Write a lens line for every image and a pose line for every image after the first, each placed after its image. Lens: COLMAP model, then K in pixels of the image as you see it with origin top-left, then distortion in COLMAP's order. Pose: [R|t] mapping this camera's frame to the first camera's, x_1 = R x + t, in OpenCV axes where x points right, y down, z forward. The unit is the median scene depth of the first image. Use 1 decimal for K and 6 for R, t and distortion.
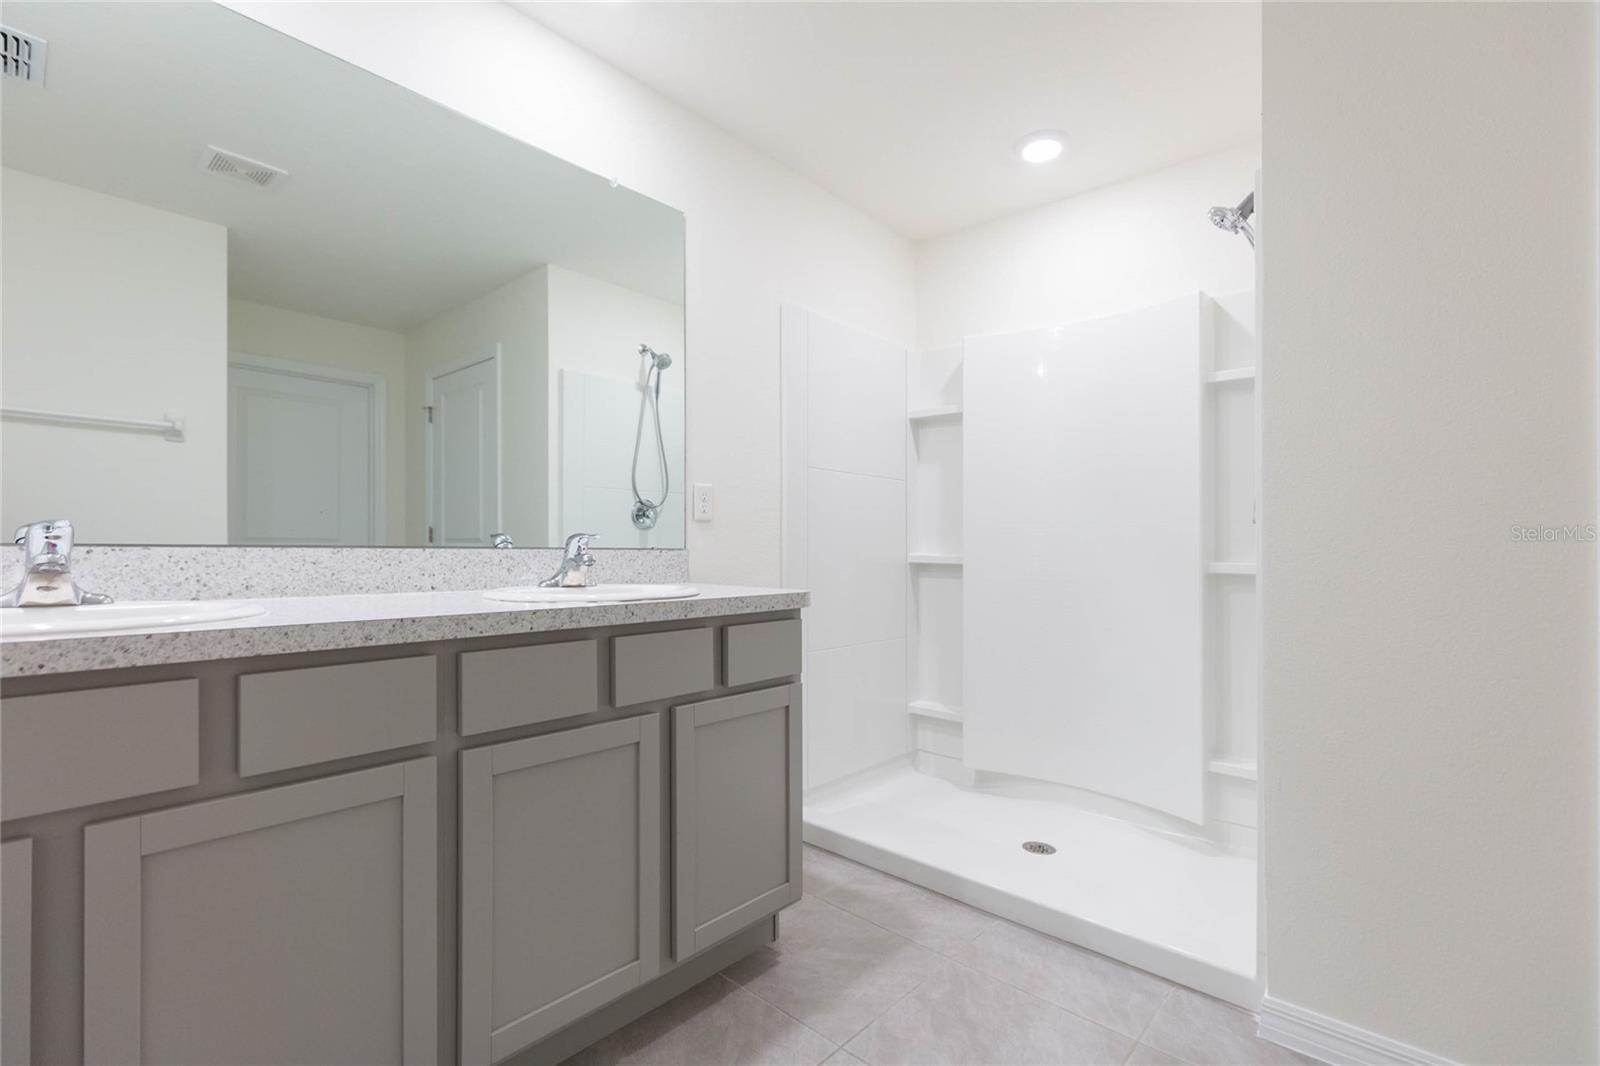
lens RADIAL K [[720.6, 0, 813.8], [0, 720.6, 530.6], [0, 0, 1]] dist [0.001662, 0.000073]
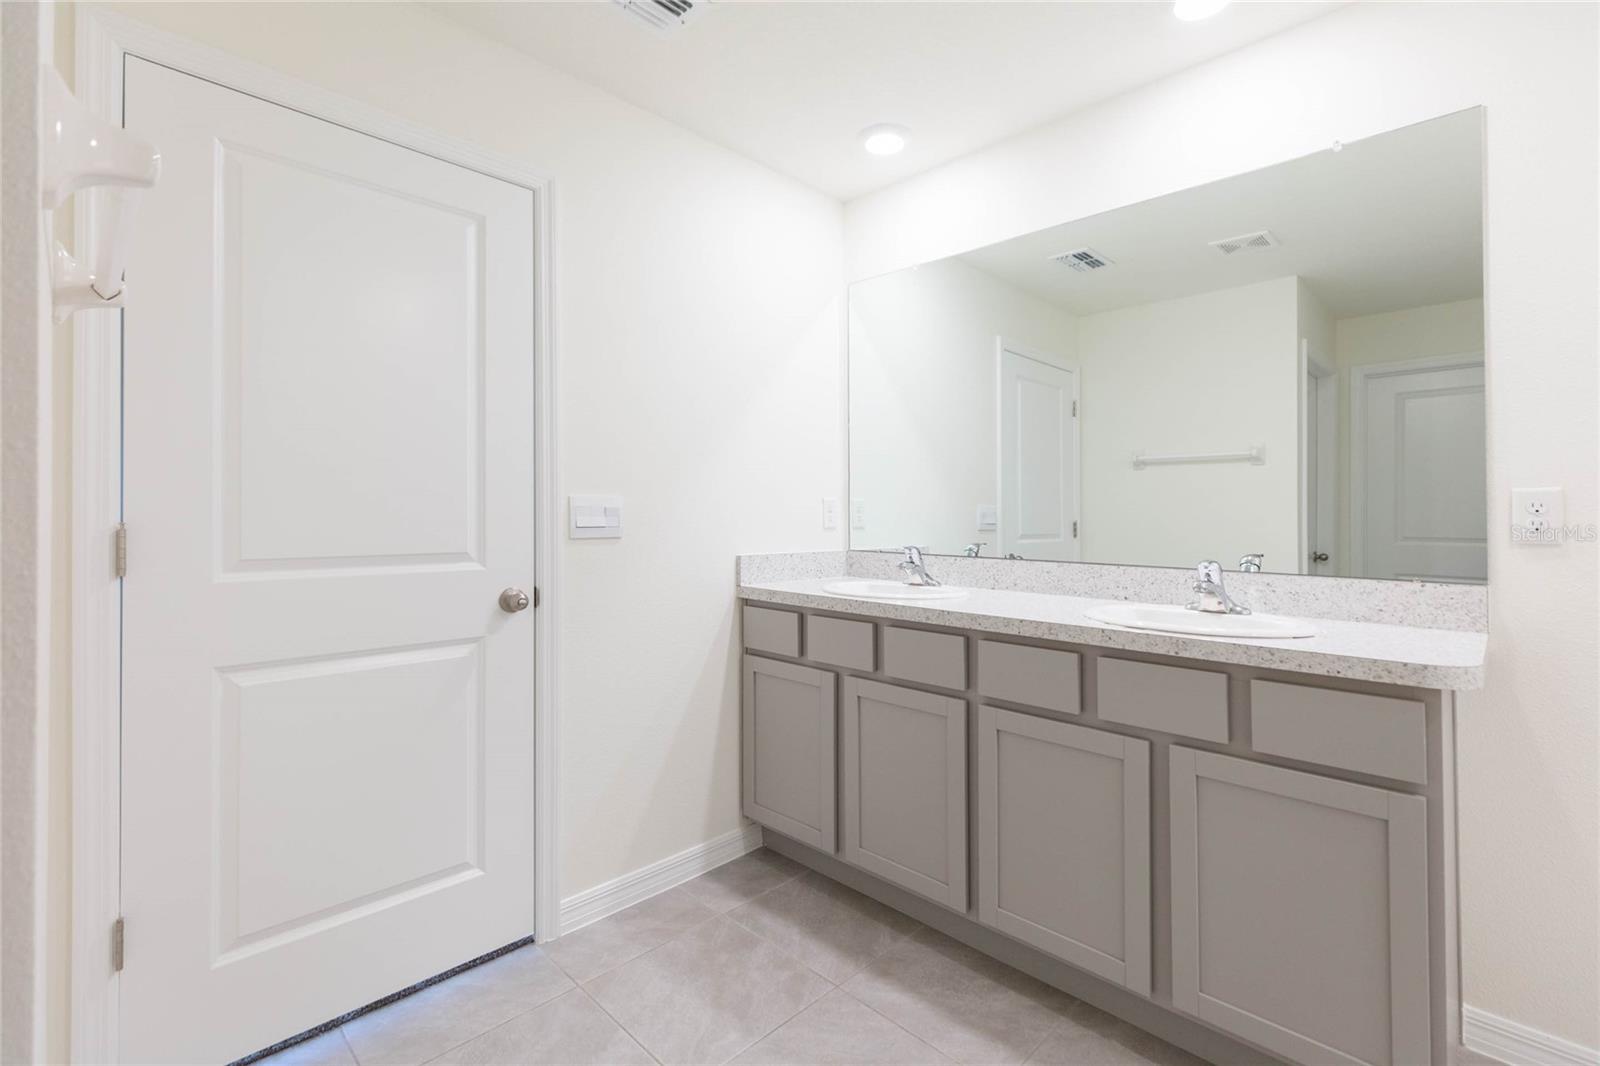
lens RADIAL K [[720.6, 0, 813.8], [0, 720.6, 530.6], [0, 0, 1]] dist [0.001662, 0.000073]
pose [[-0.019331, 0.008976, -0.999773, 0.826173], [0.007455, 0.999933, 0.008833, -0.059466], [0.999785, -0.007283, -0.019396, 0.559028]]
